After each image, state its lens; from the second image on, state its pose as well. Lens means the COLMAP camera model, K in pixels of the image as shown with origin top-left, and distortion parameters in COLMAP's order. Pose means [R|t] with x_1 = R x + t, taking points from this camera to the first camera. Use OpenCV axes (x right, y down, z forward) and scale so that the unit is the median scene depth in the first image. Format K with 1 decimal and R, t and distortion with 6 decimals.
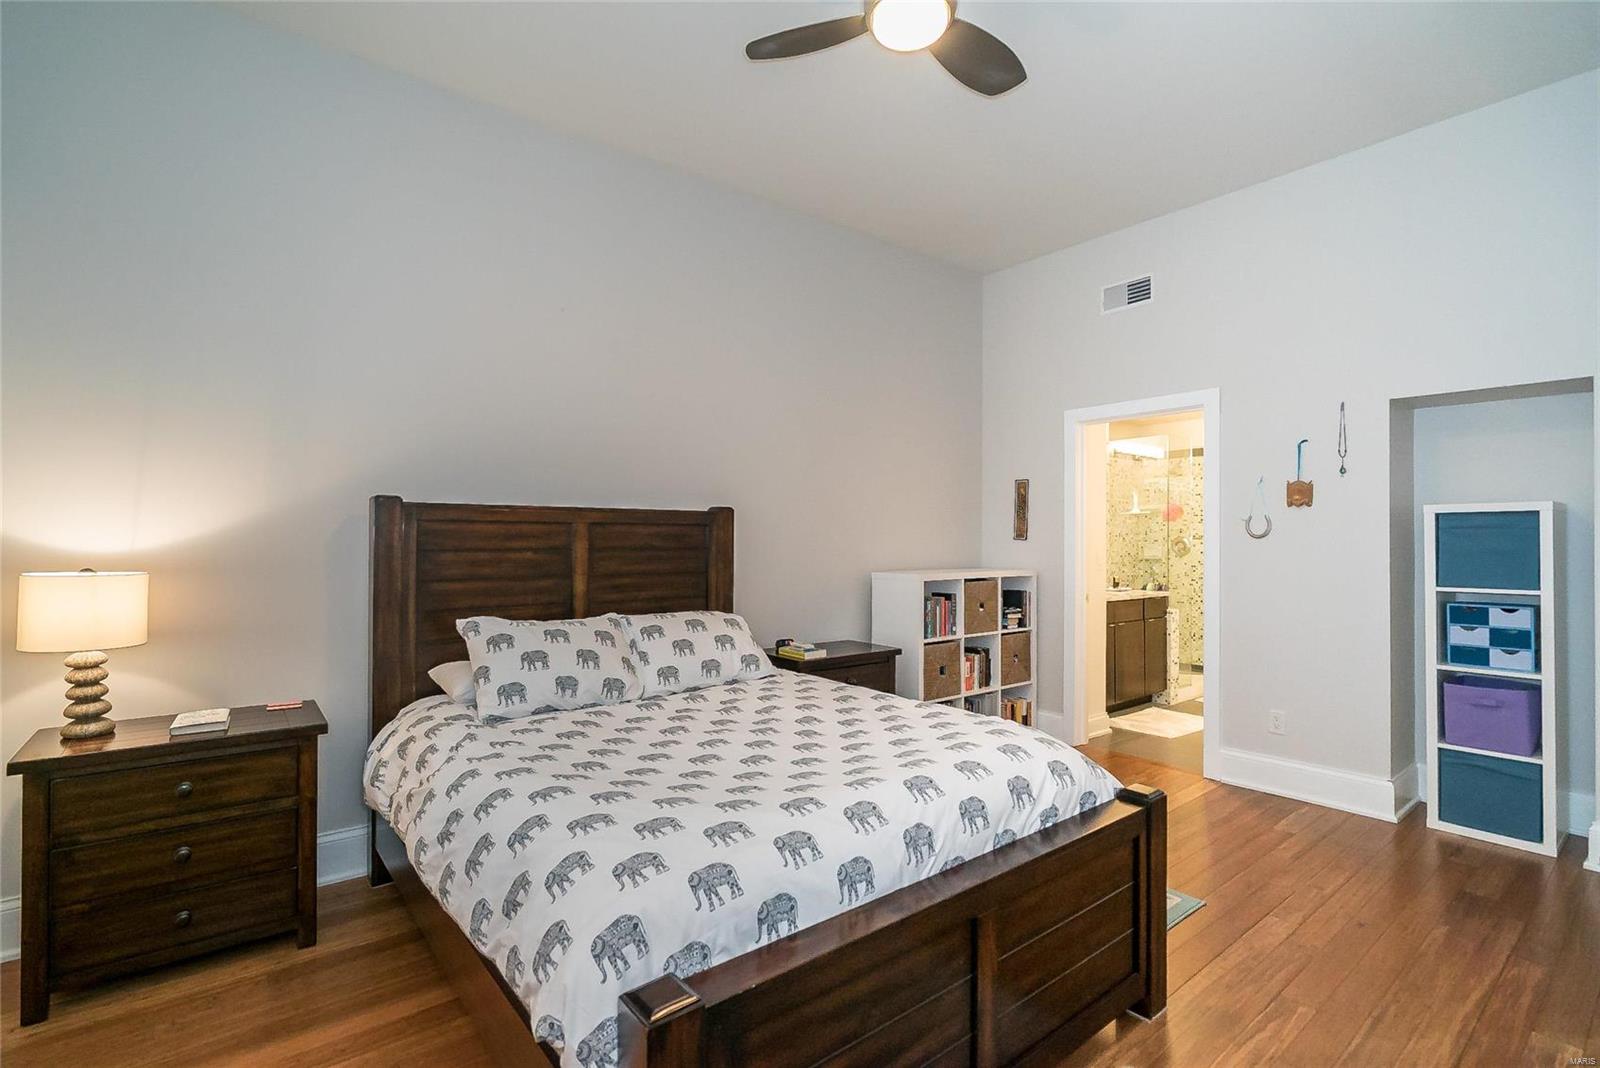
lens RADIAL K [[733.8, 0, 806.8], [0, 733.8, 541.2], [0, 0, 1]] dist [-0.000909, 0.001343]
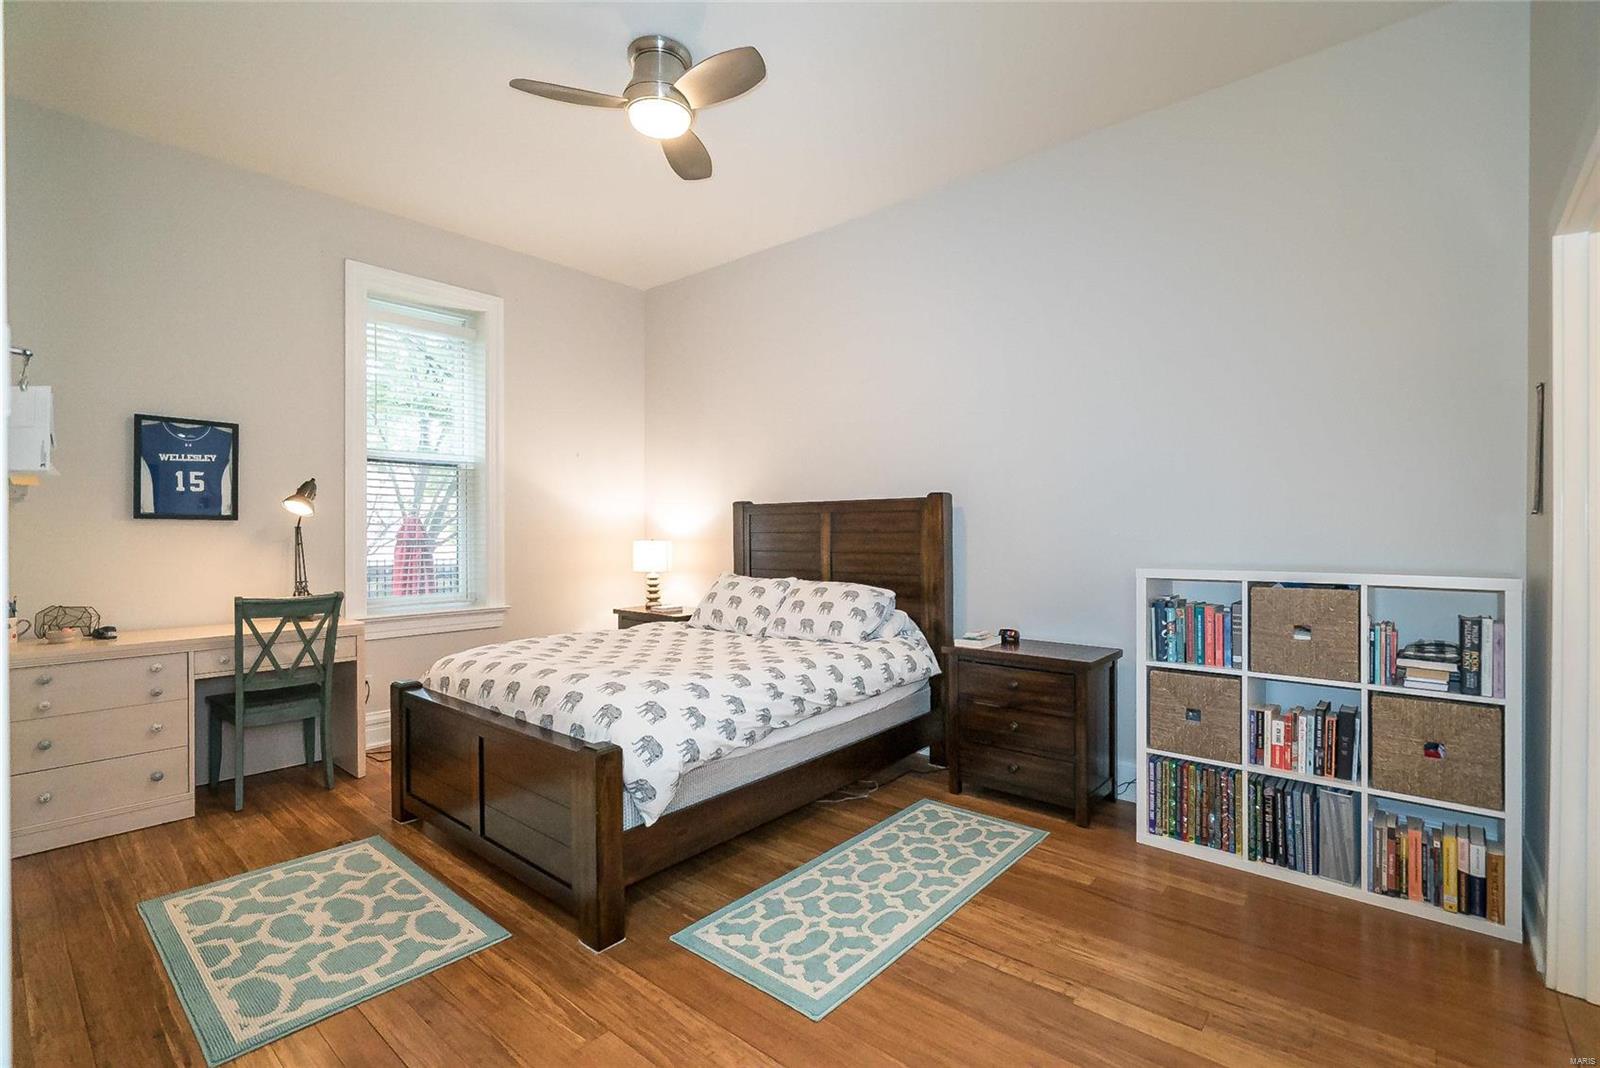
lens RADIAL K [[733.8, 0, 807.5], [0, 733.8, 531.2], [0, 0, 1]] dist [-0.000909, 0.001343]
pose [[0.178918, -0.002022, -0.983862, 0.909667], [0.007862, 0.999969, -0.000625, 0.008688], [0.983832, -0.007623, 0.178929, 0.630472]]
